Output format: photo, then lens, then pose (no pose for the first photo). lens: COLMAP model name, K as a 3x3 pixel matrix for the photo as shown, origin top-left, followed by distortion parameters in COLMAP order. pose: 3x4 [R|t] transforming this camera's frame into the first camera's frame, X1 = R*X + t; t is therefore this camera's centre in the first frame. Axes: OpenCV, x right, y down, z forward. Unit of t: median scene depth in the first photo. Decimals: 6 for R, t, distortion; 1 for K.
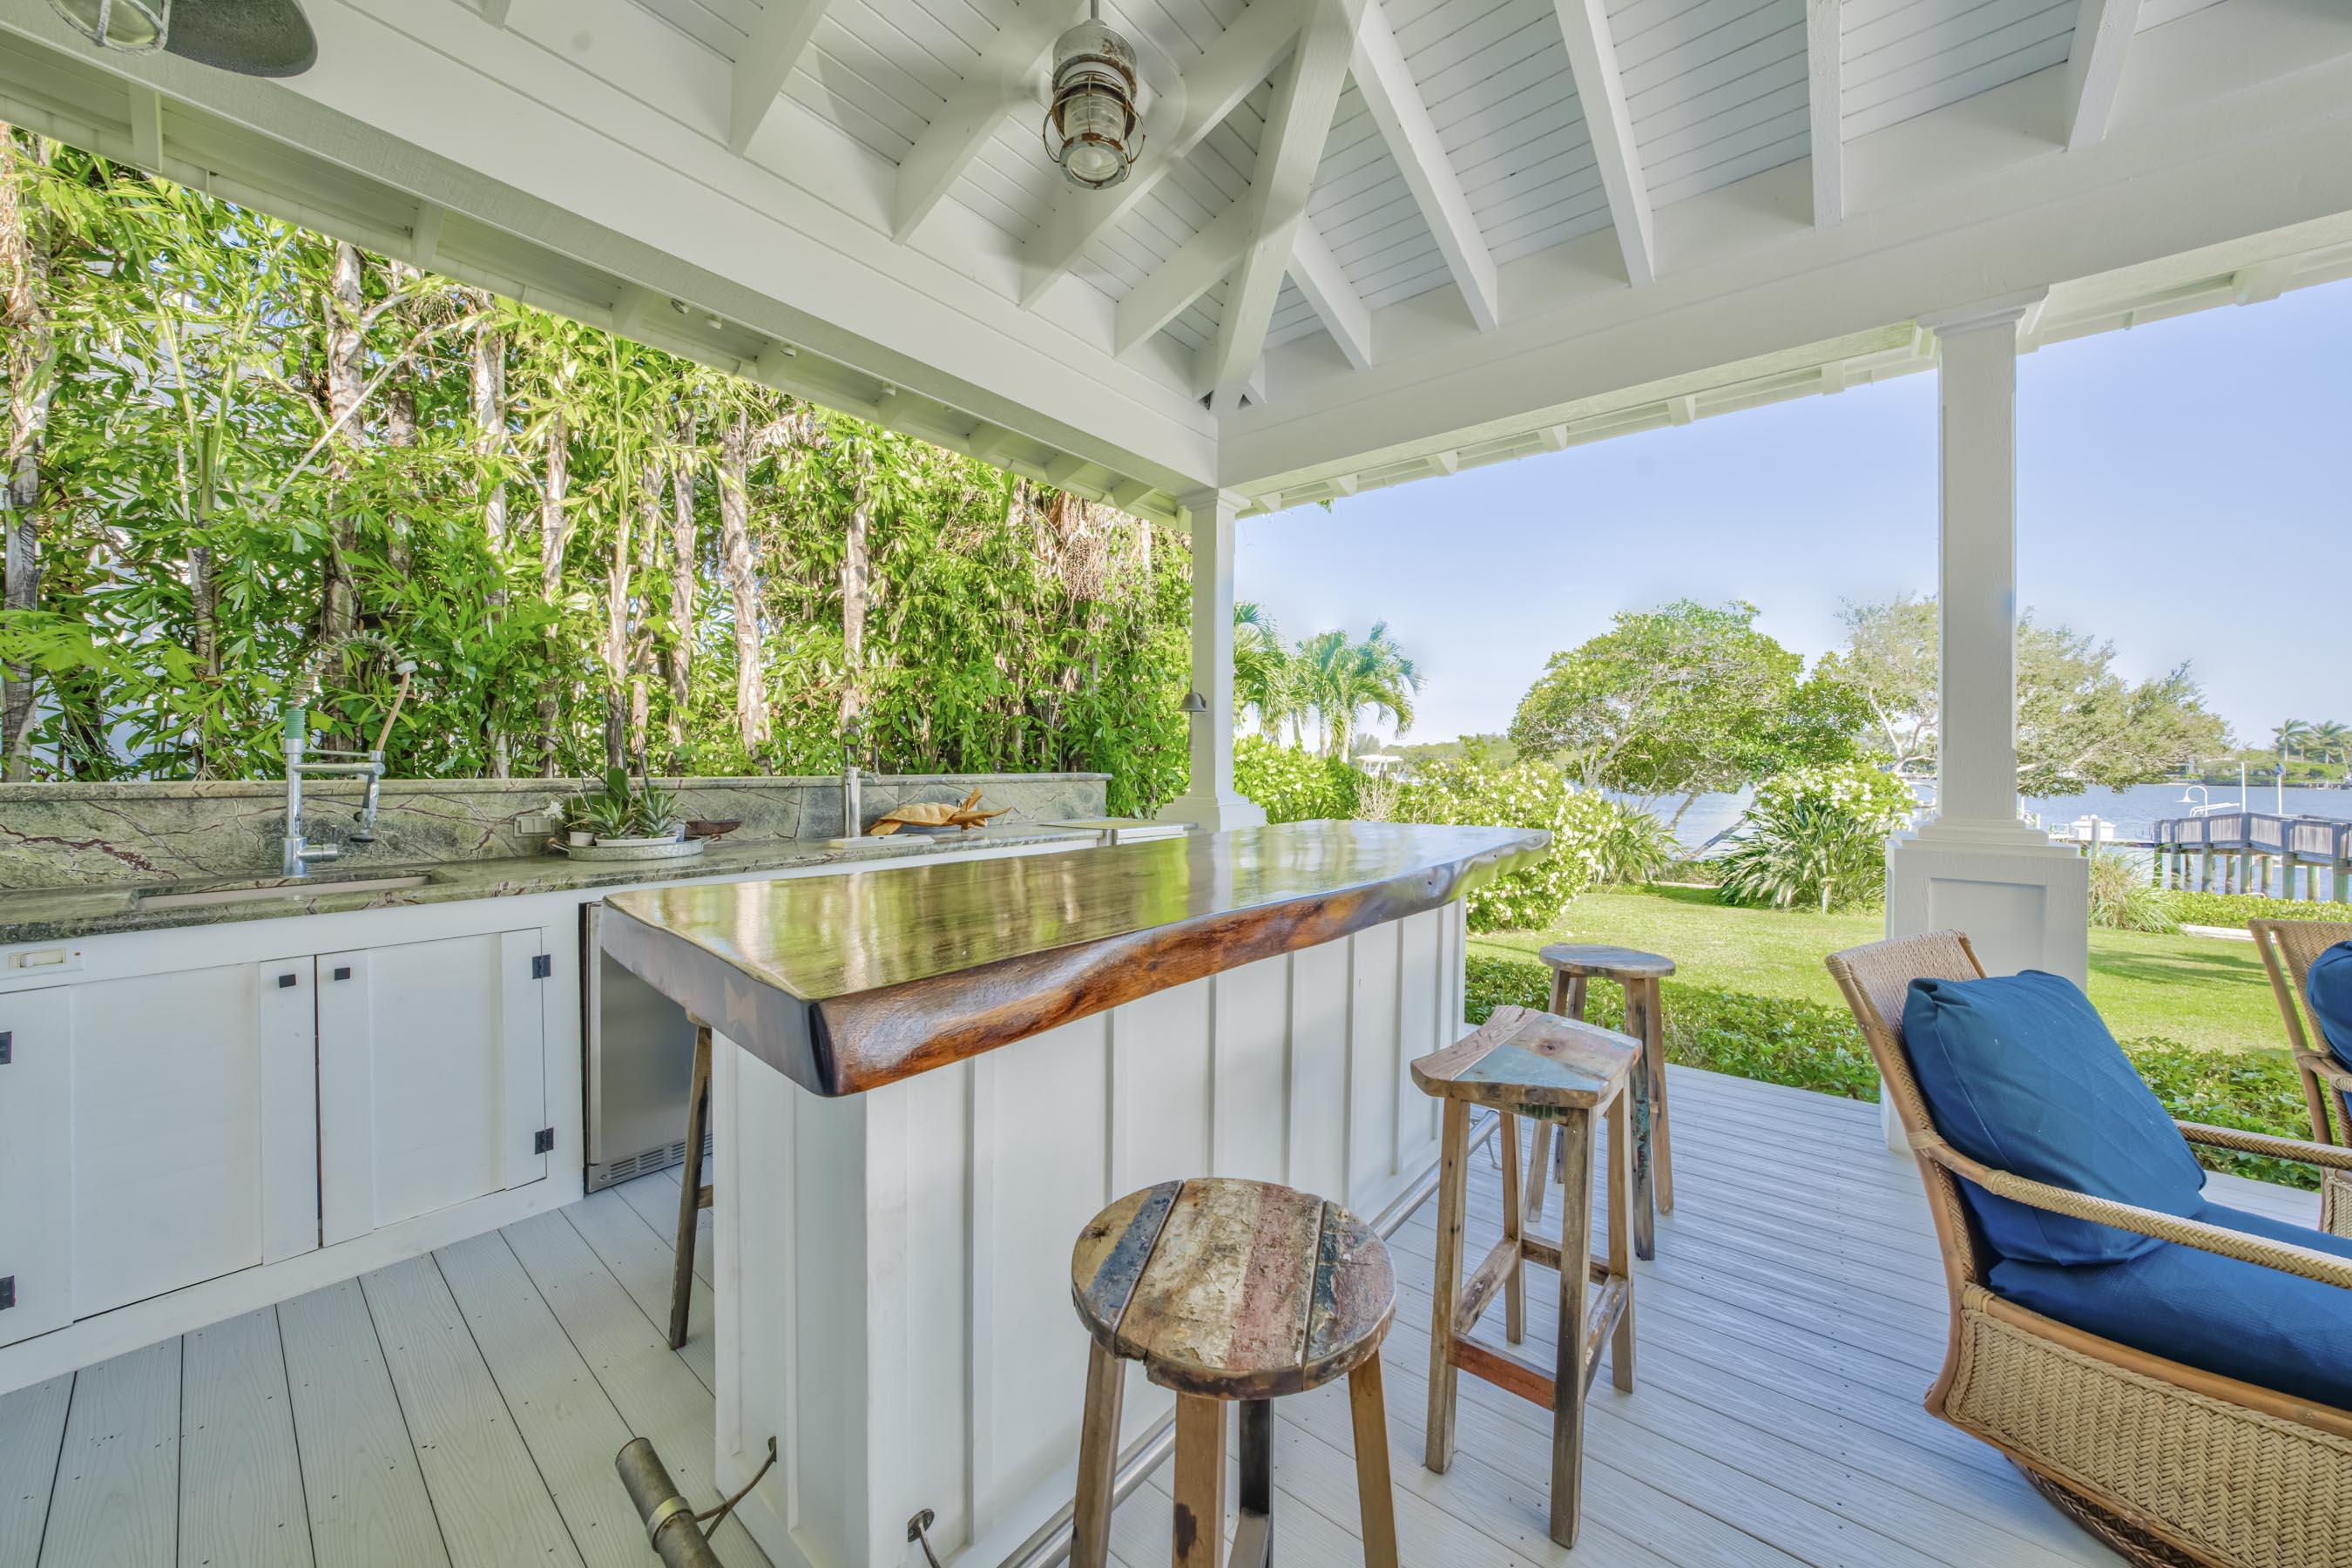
lens RADIAL K [[832.3, 0, 1170.9], [0, 832.3, 770.4], [0, 0, 1]] dist [-0.021570, 0.003695]
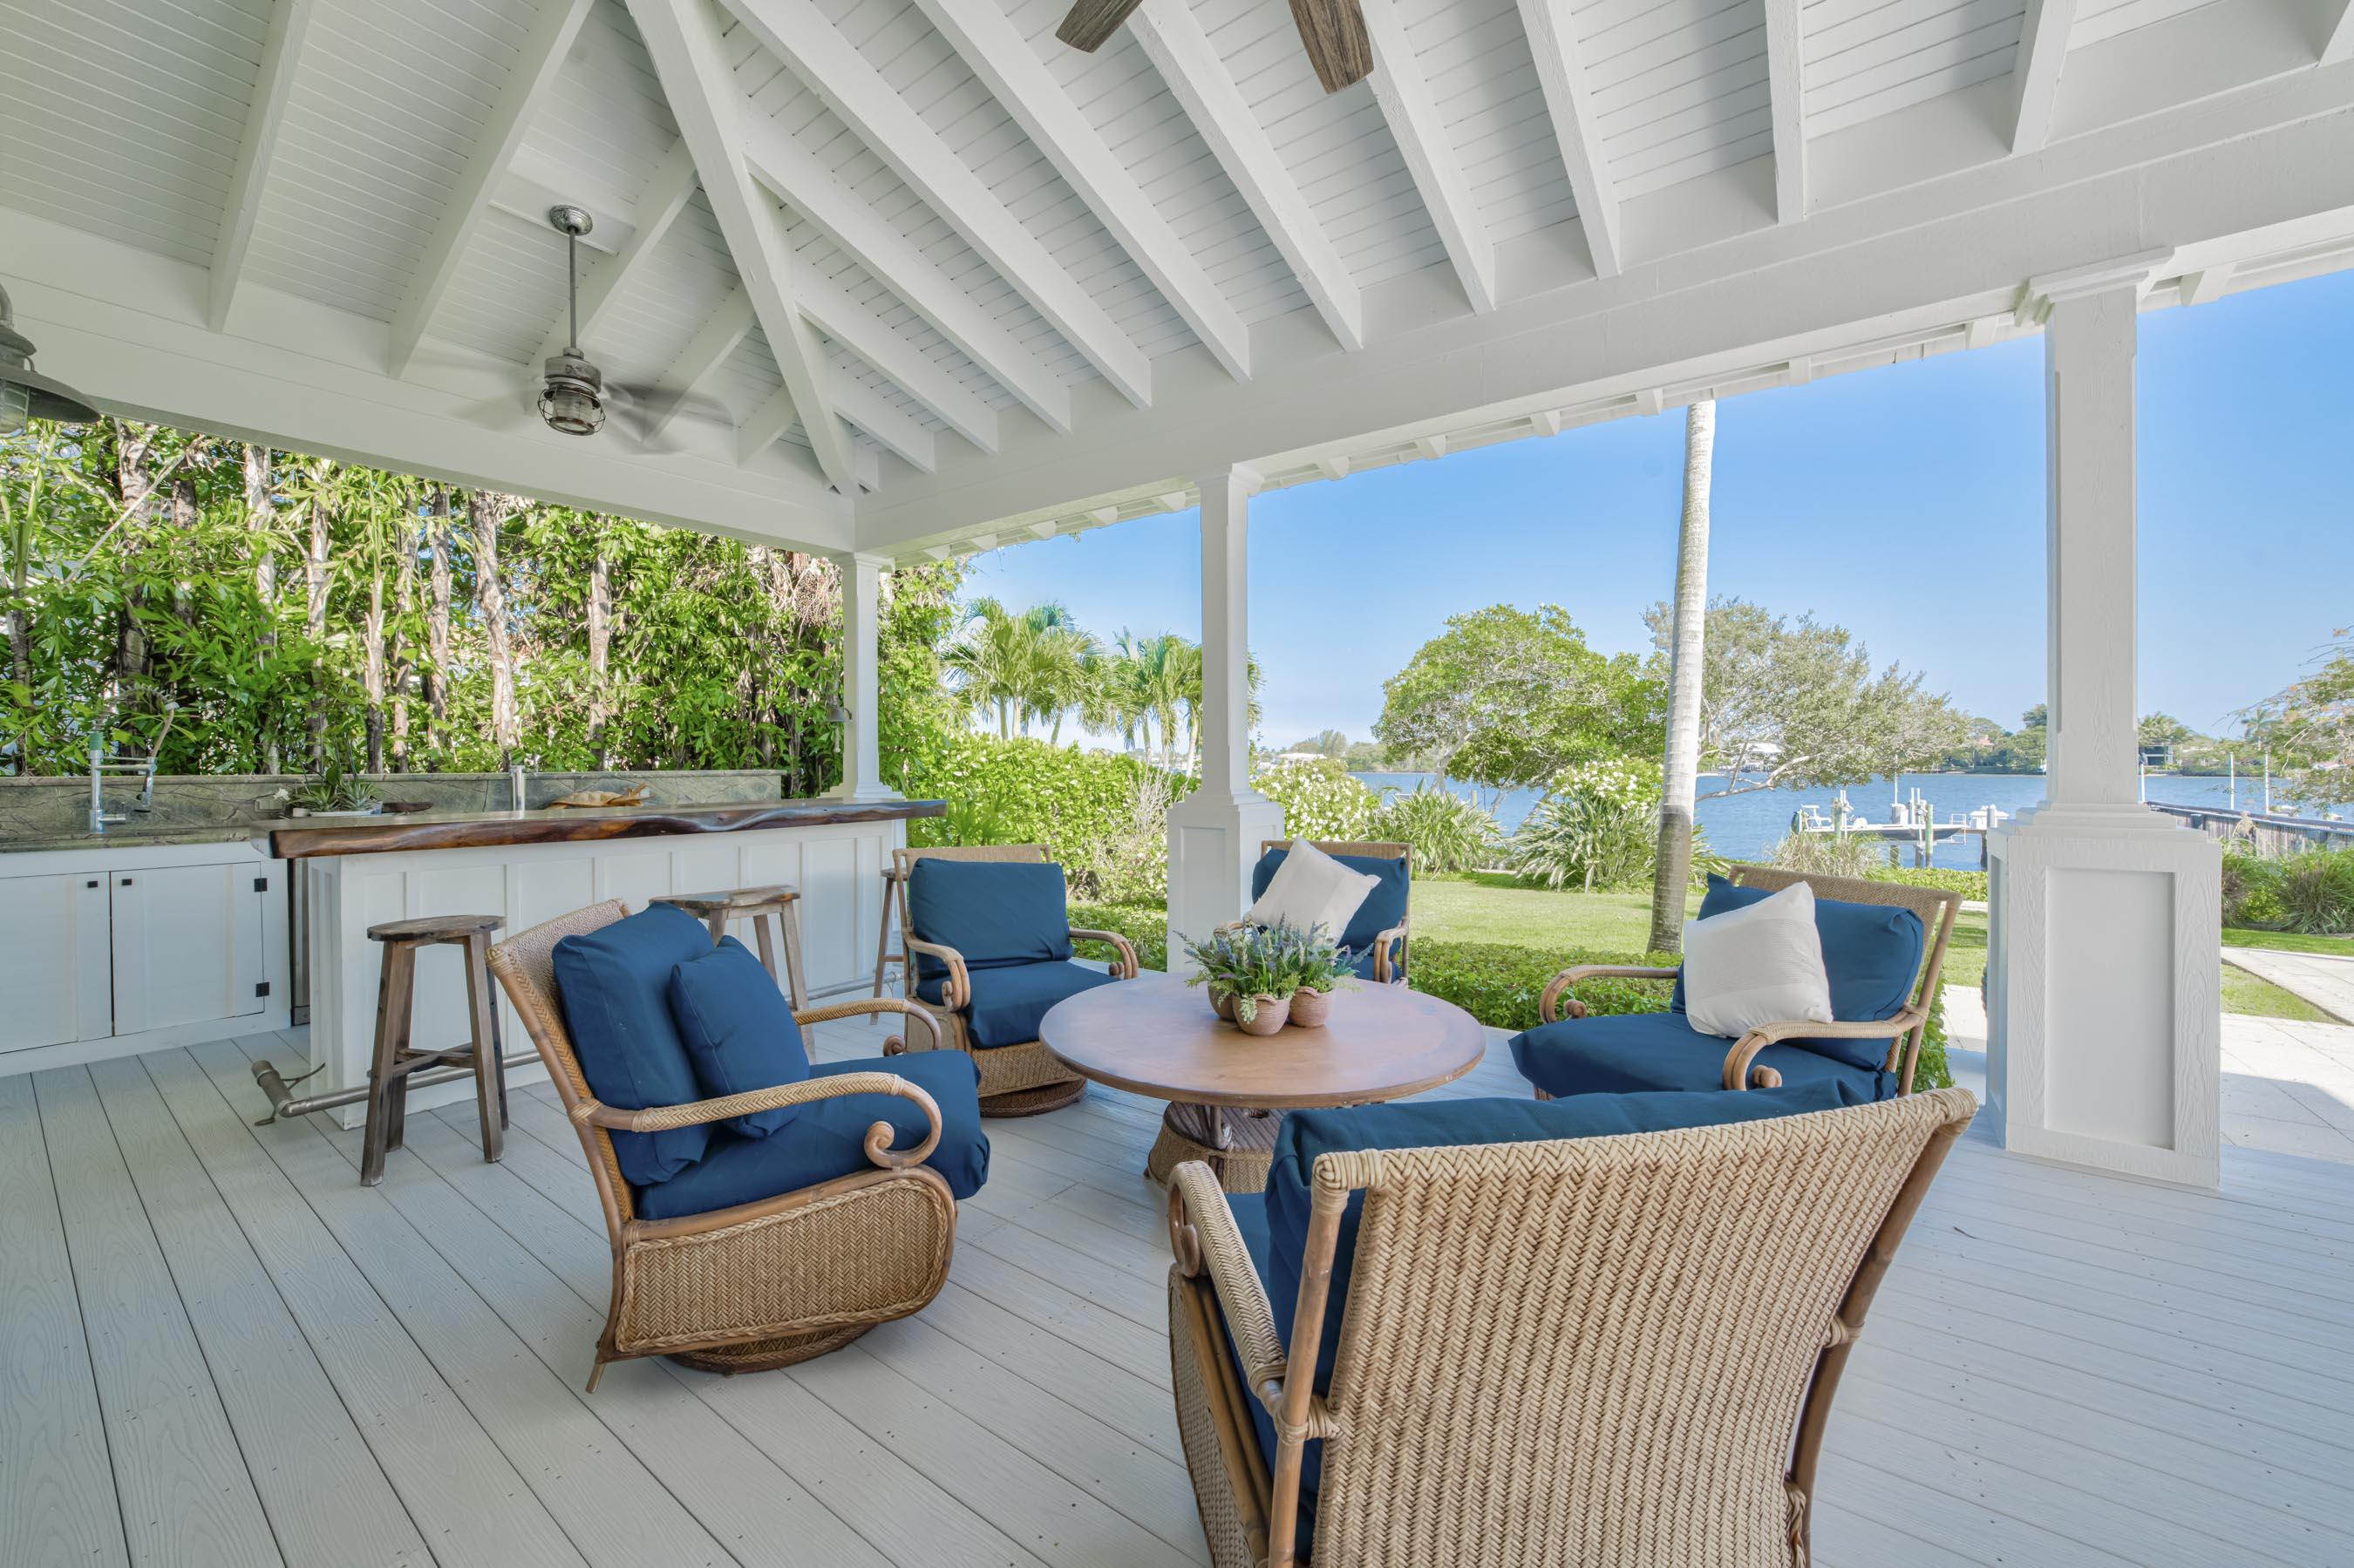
lens RADIAL K [[890.4, 0, 1183.4], [0, 890.4, 770.3], [0, 0, 1]] dist [-0.010979, 0.003215]
pose [[0.997670, -0.010128, 0.067464, 0.508895], [0.010176, 0.999948, -0.000368, 0.012715], [-0.067456, 0.001053, 0.997722, -0.473233]]
